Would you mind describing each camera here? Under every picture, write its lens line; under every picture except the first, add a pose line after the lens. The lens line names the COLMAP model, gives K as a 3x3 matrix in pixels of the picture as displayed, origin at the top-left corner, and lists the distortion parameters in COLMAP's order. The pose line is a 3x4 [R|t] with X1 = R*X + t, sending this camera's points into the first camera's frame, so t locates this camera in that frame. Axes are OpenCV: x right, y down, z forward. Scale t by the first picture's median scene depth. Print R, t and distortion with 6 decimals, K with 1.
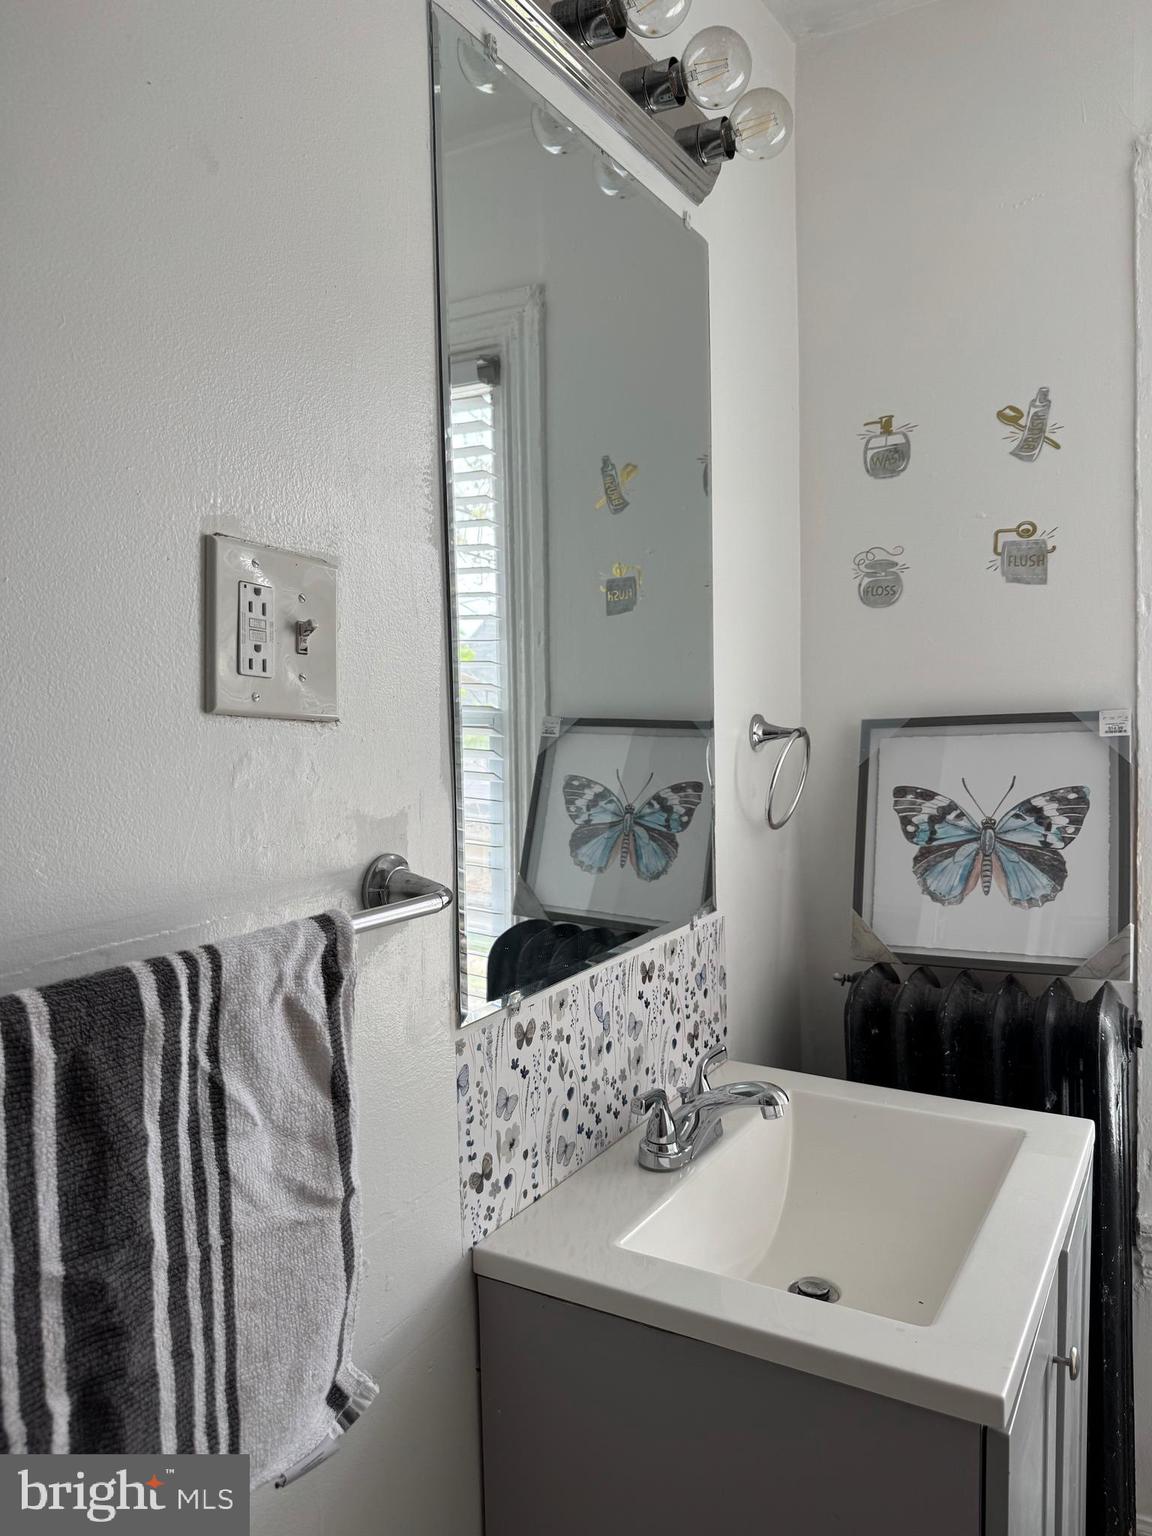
lens RADIAL K [[1069.0, 0, 576.0], [0, 1069.0, 768.0], [0, 0, 1]] dist [0.040676, -0.068436]
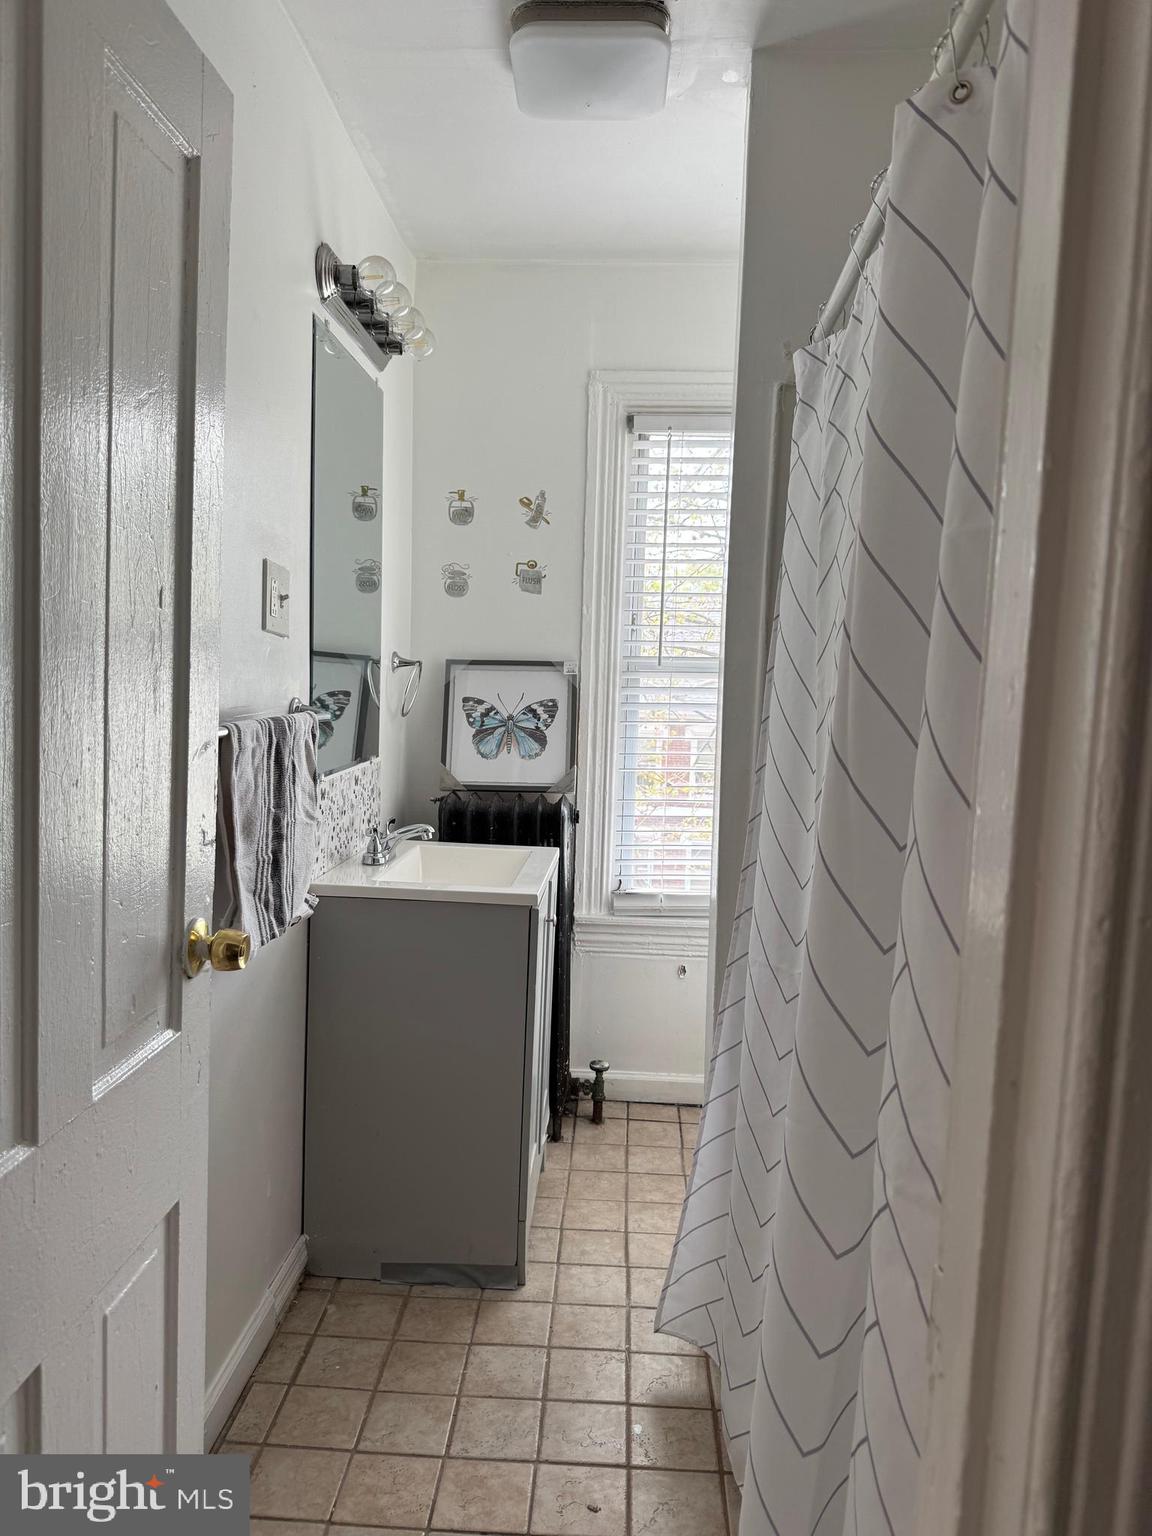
lens RADIAL K [[1069.0, 0, 576.0], [0, 1069.0, 768.0], [0, 0, 1]] dist [0.040676, -0.068436]
pose [[0.881841, 0.010948, 0.471421, -0.412879], [-0.028864, 0.999109, 0.030789, 0.080997], [-0.470664, -0.040758, 0.881371, -0.742024]]
